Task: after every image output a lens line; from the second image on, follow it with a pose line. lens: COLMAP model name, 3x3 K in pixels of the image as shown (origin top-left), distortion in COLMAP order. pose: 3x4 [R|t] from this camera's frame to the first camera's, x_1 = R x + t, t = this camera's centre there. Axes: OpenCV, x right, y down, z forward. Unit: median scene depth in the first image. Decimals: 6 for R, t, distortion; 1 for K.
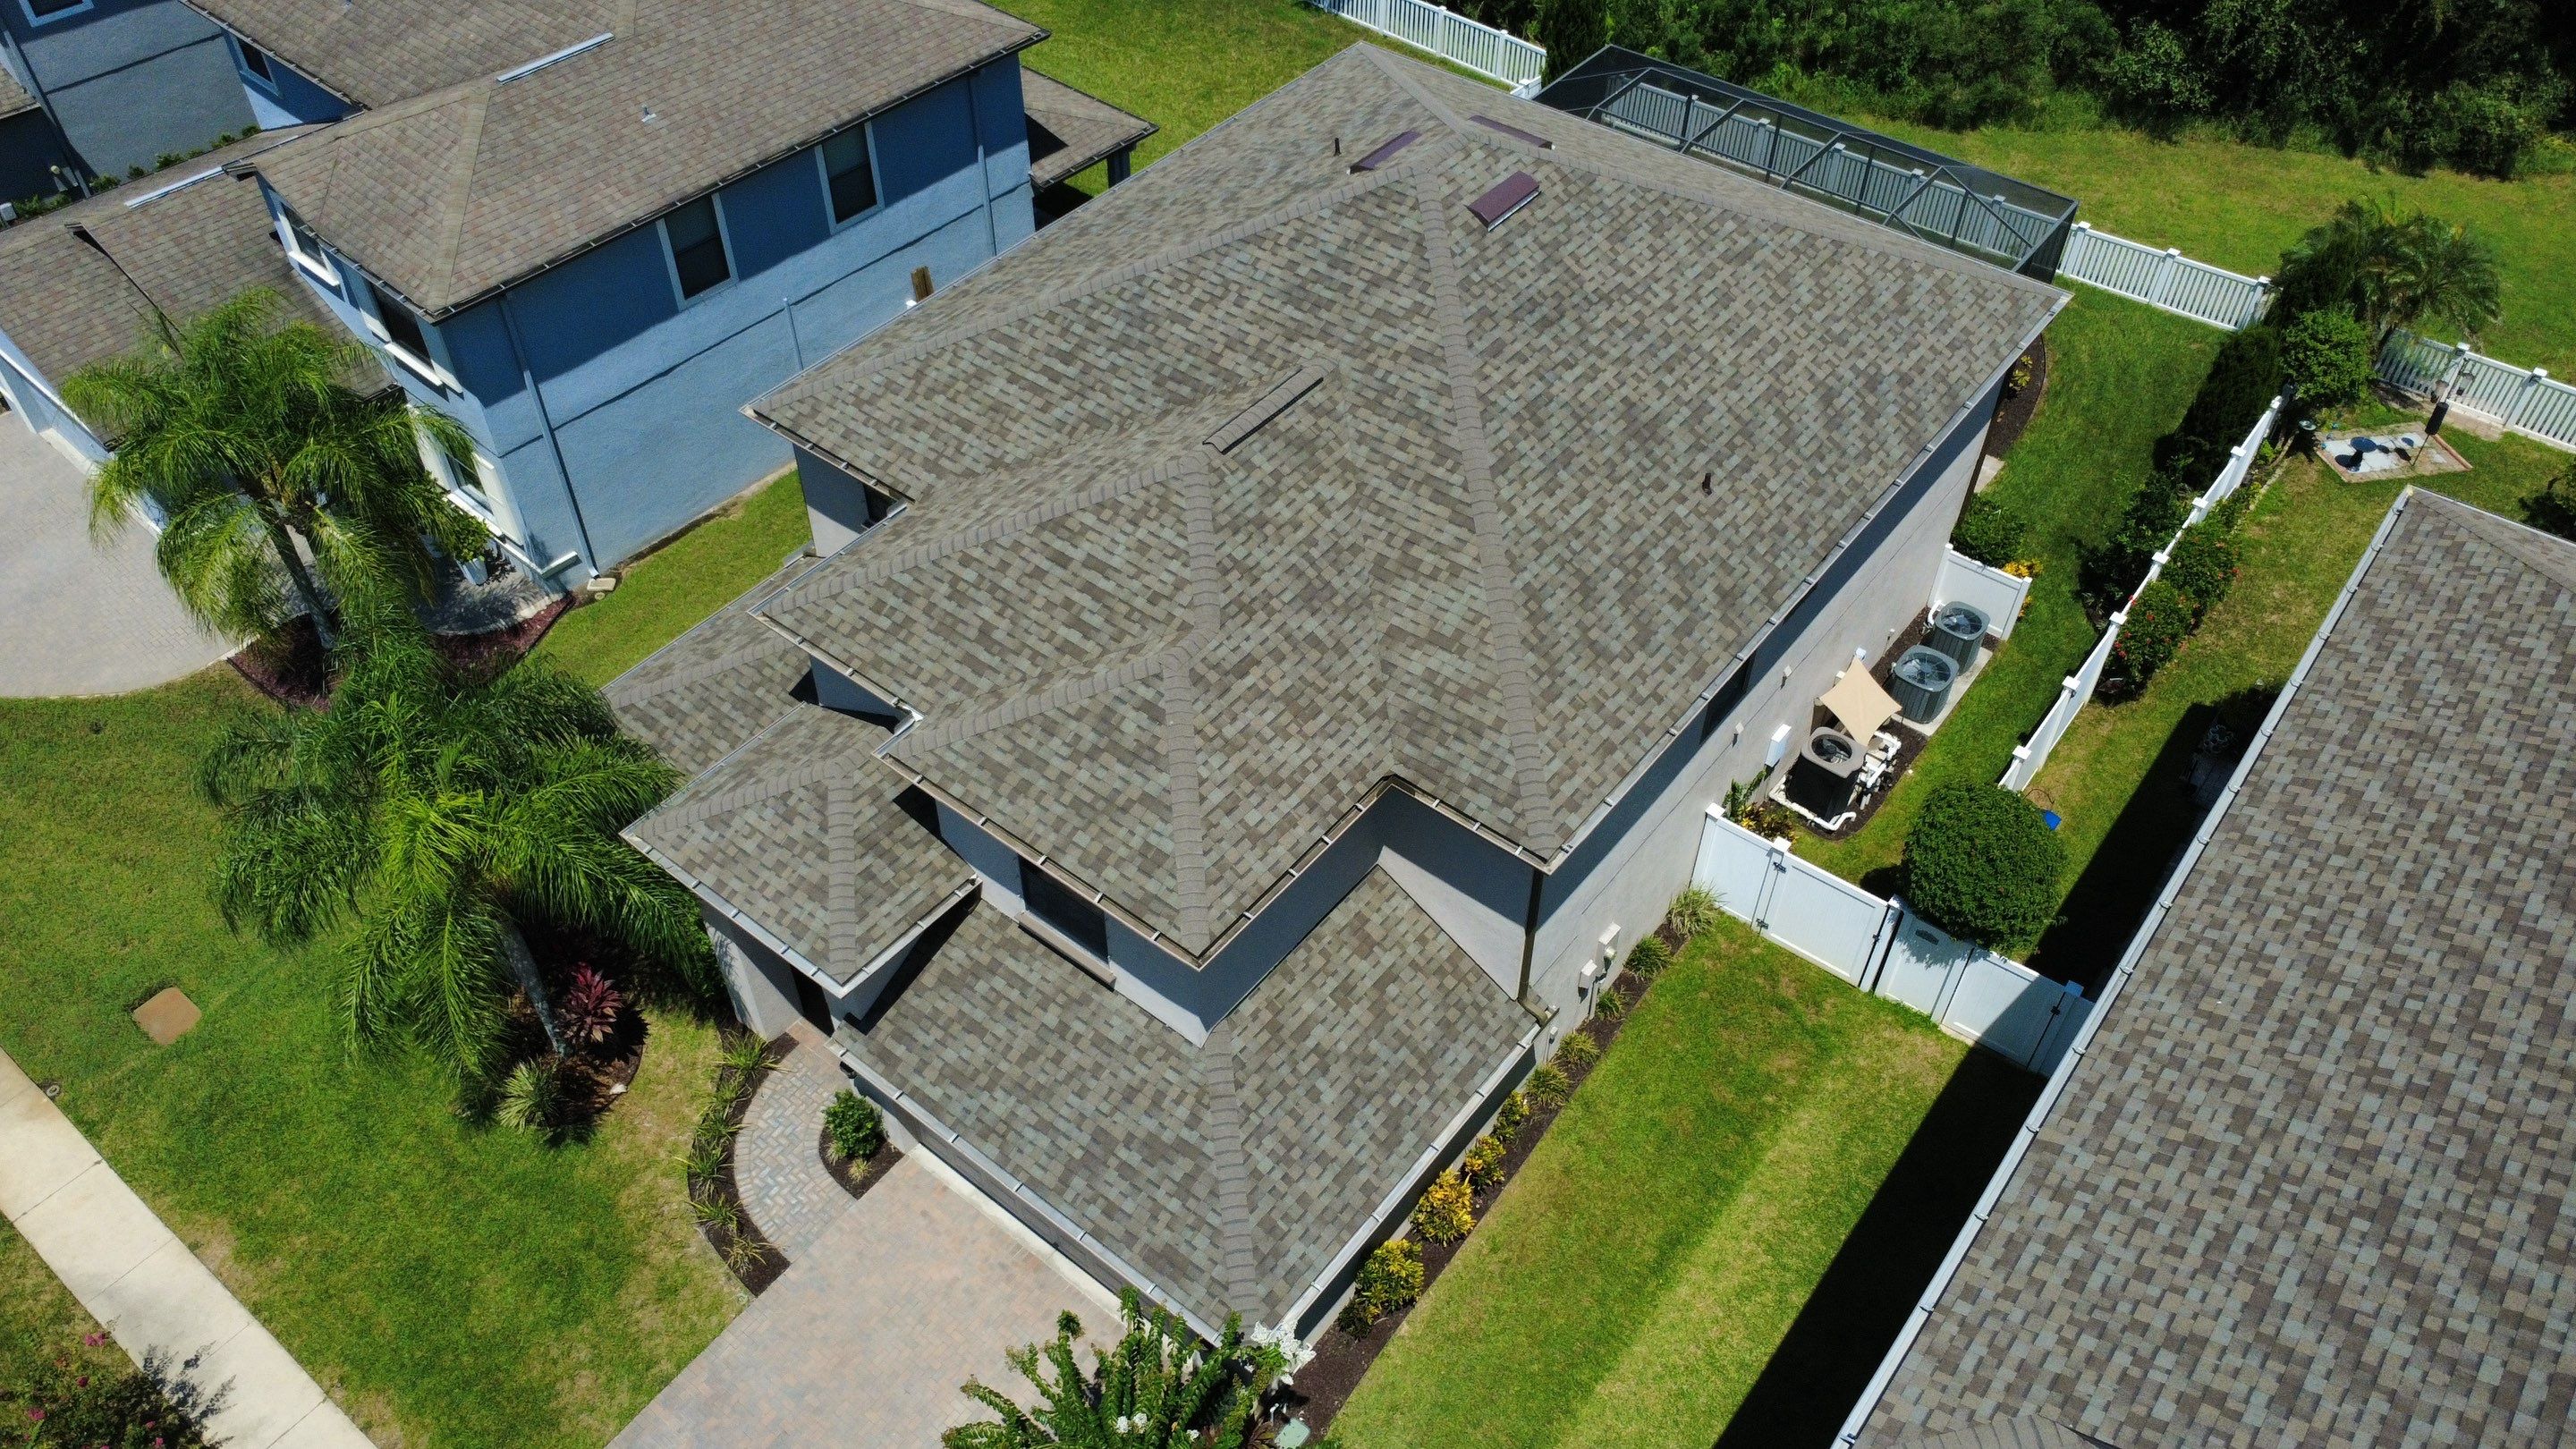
lens RADIAL K [[1876.5, 0, 1285.0], [0, 1876.5, 723.6], [0, 0, 1]] dist [-0.003501, 0.005430]
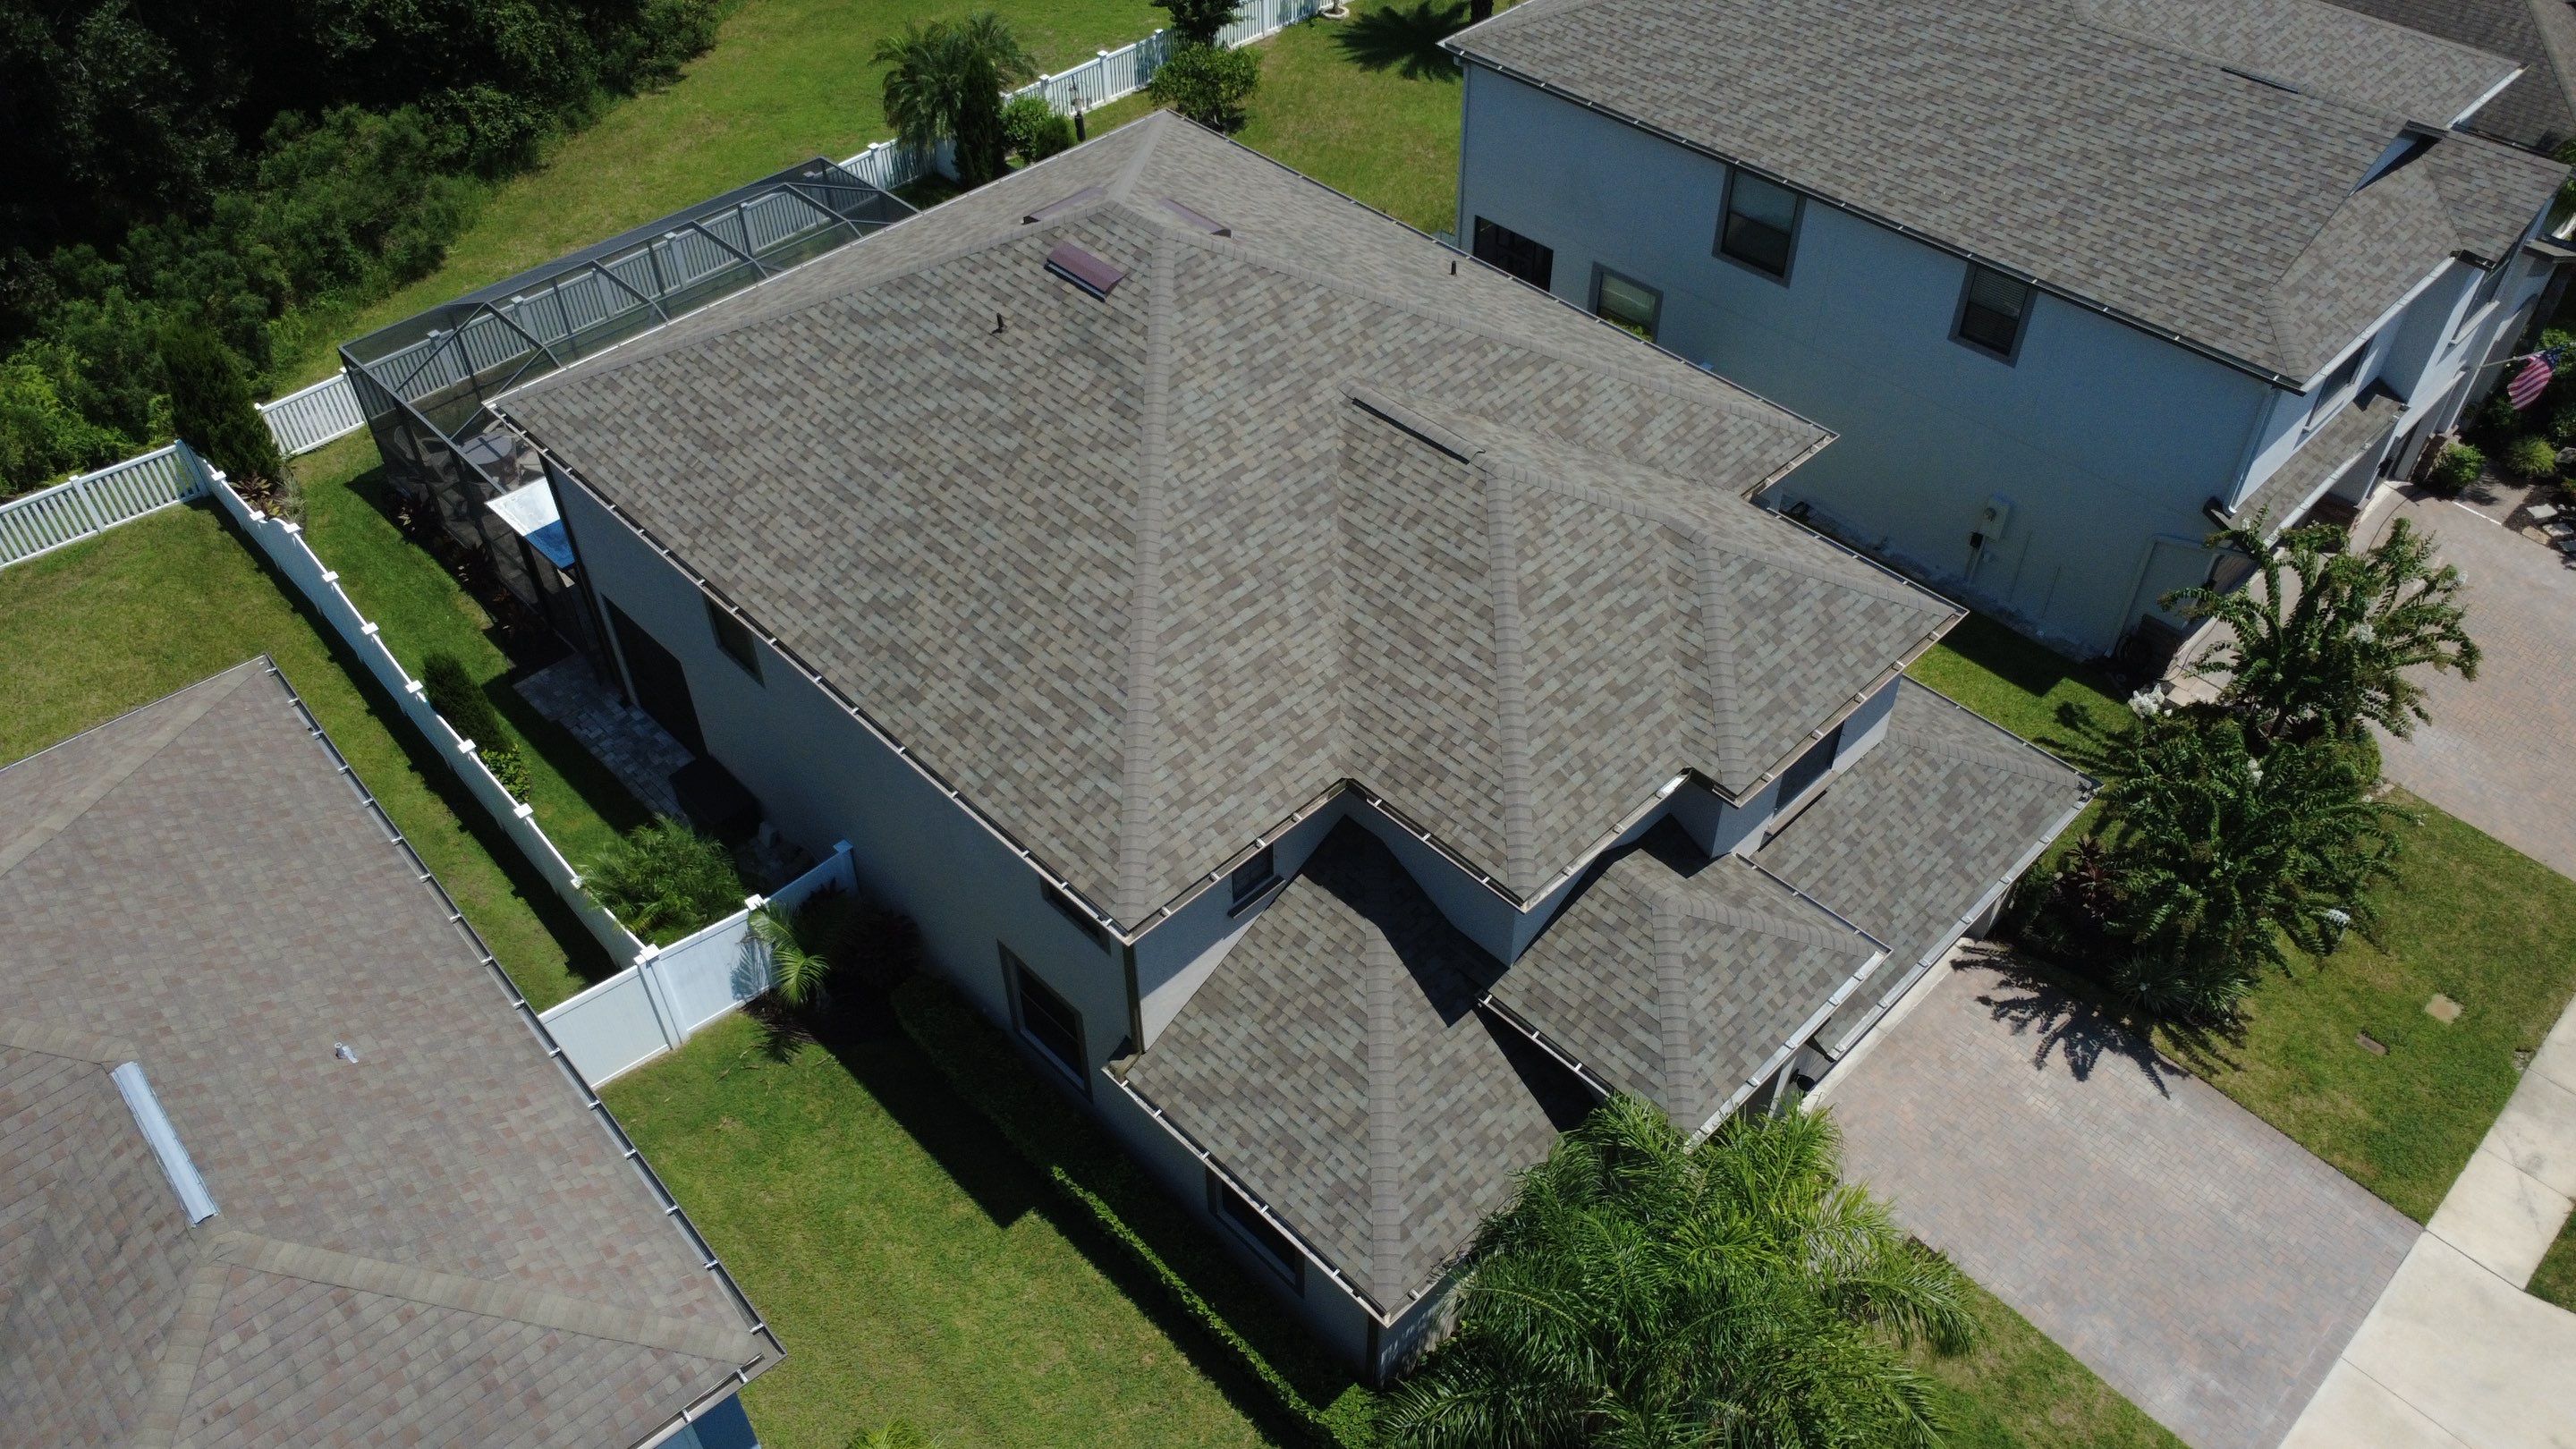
lens RADIAL K [[1876.5, 0, 1285.6], [0, 1876.5, 712.3], [0, 0, 1]] dist [-0.003501, 0.005430]
pose [[0.125611, -0.683481, 0.719080, -0.853434], [0.712140, 0.566756, 0.414299, -0.546147], [-0.690708, 0.460045, 0.557925, 0.538029]]
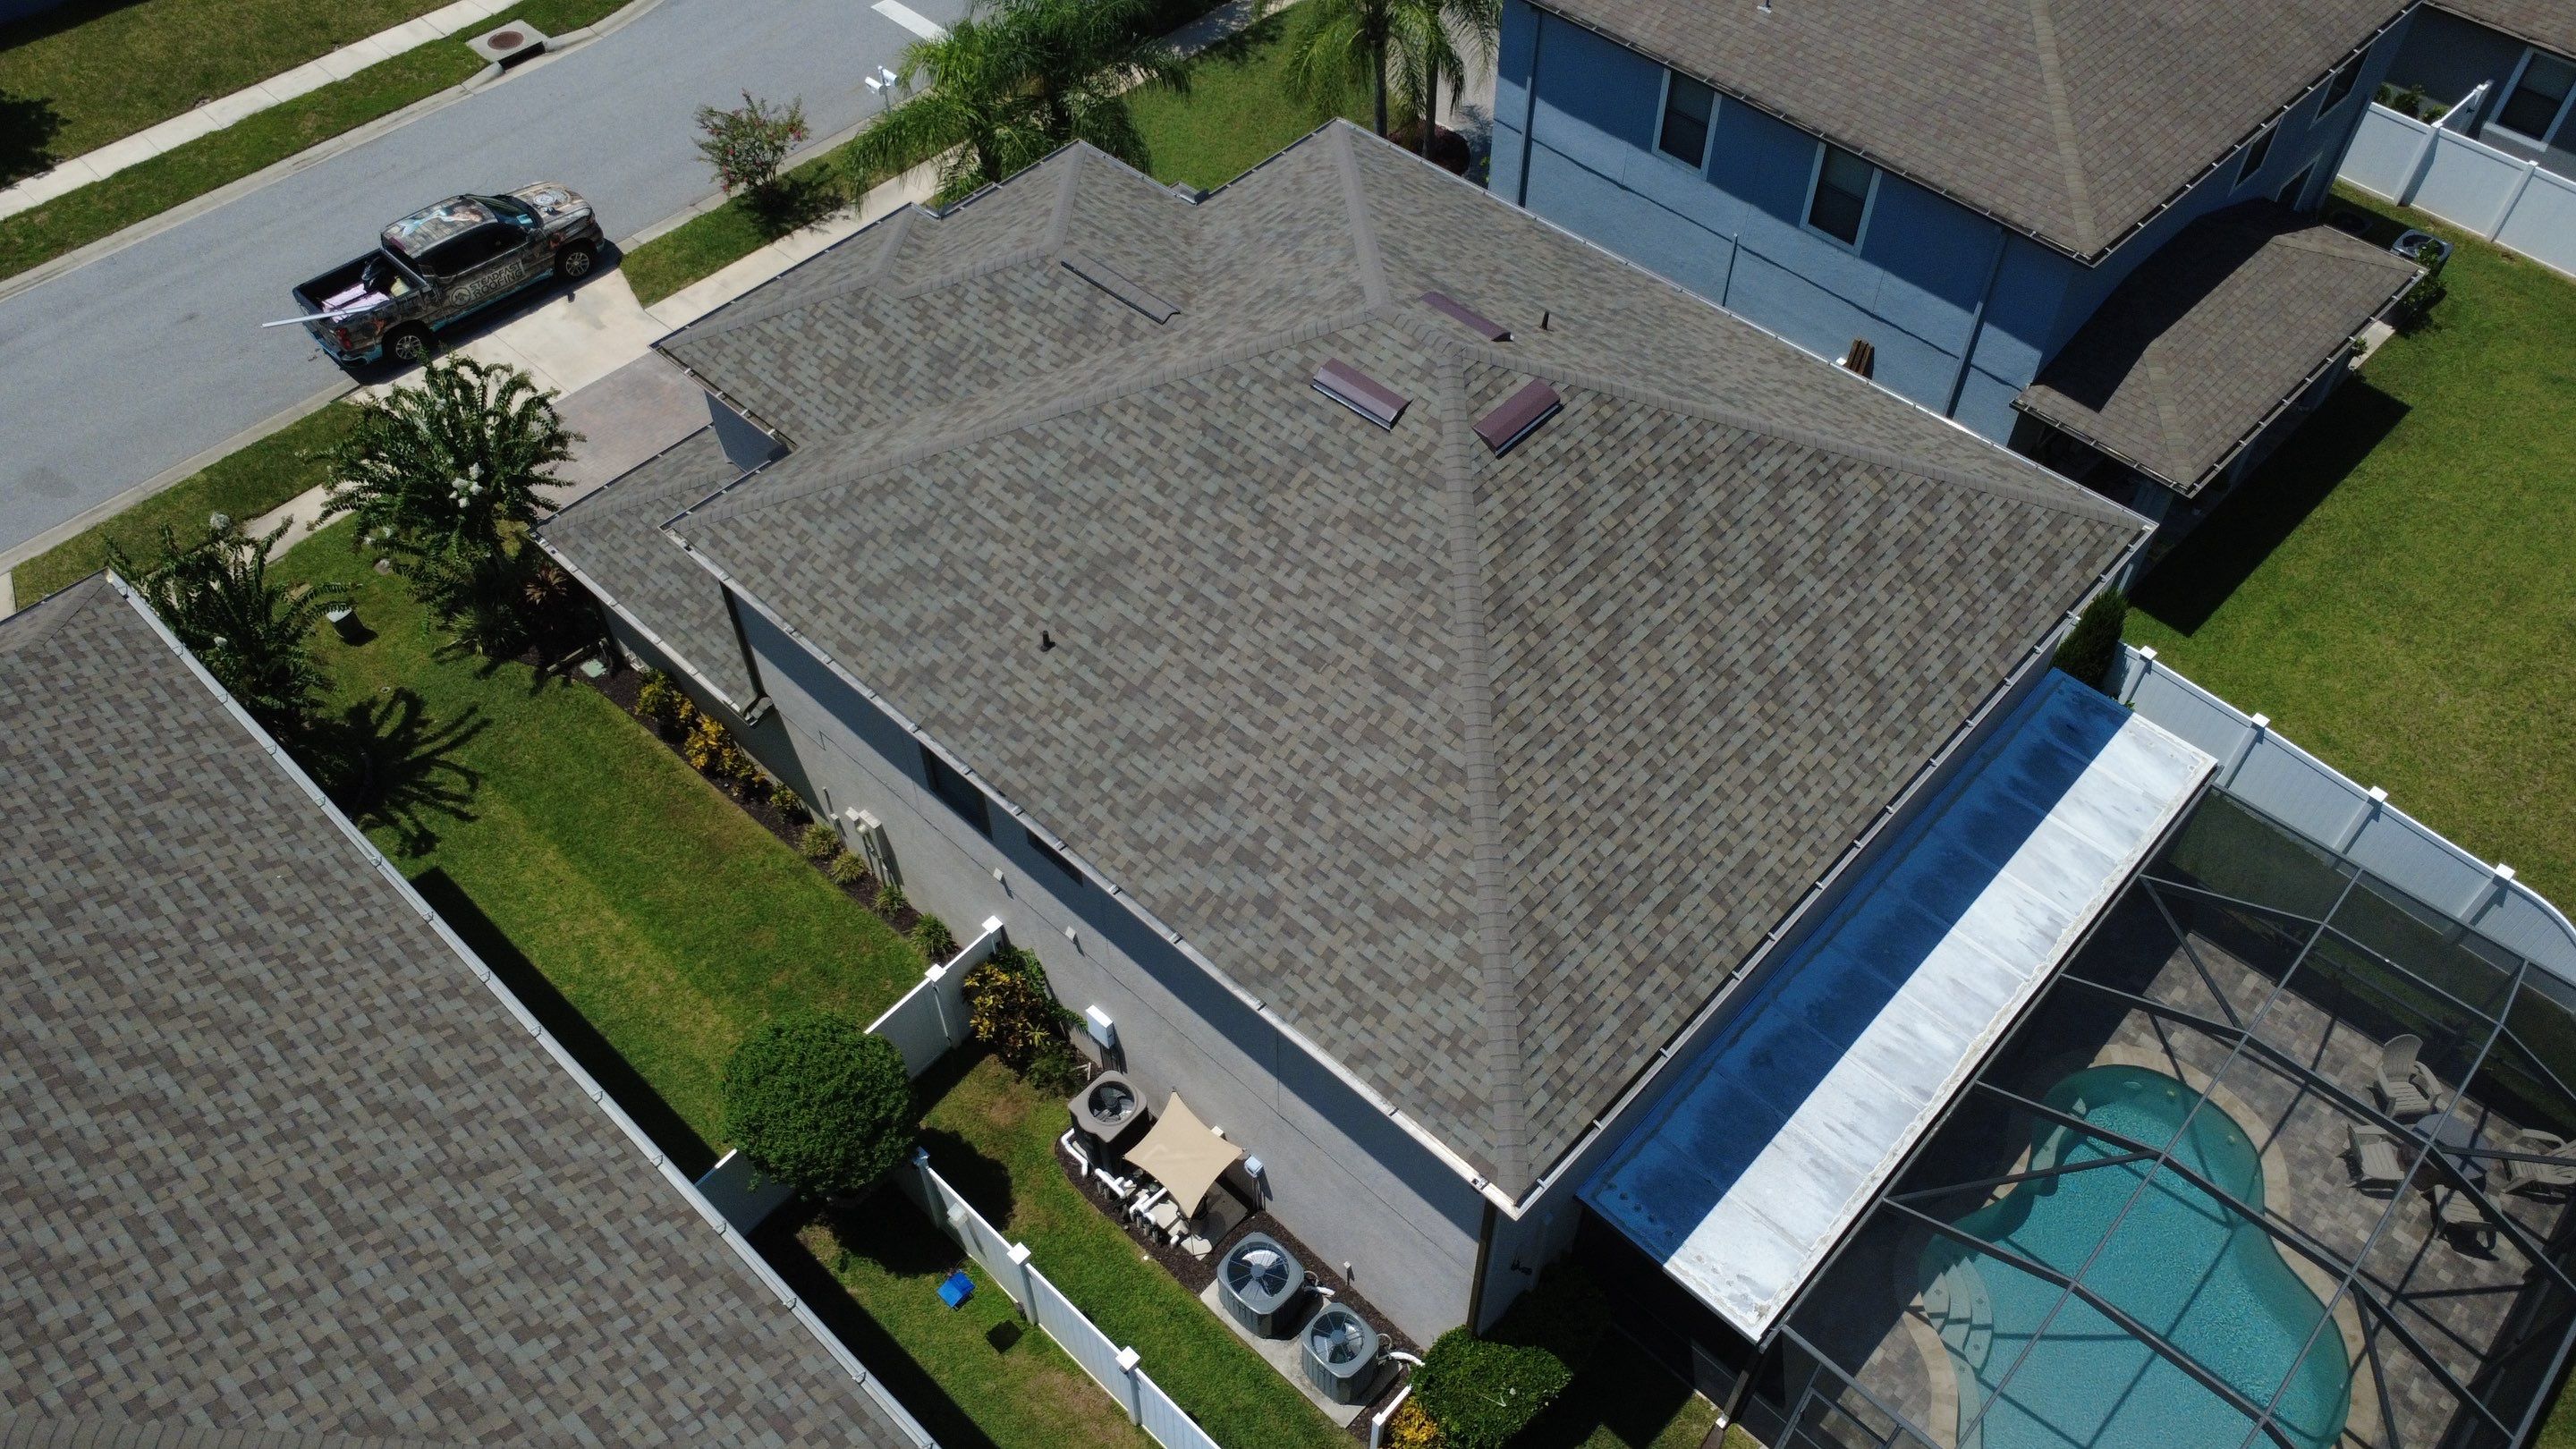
lens RADIAL K [[1876.5, 0, 1280.3], [0, 1876.5, 719.6], [0, 0, 1]] dist [-0.003501, 0.005430]
pose [[-0.082600, 0.751937, -0.654040, 0.863505], [-0.704861, 0.419870, 0.571735, -0.734504], [0.704520, 0.508232, 0.495329, 0.643268]]
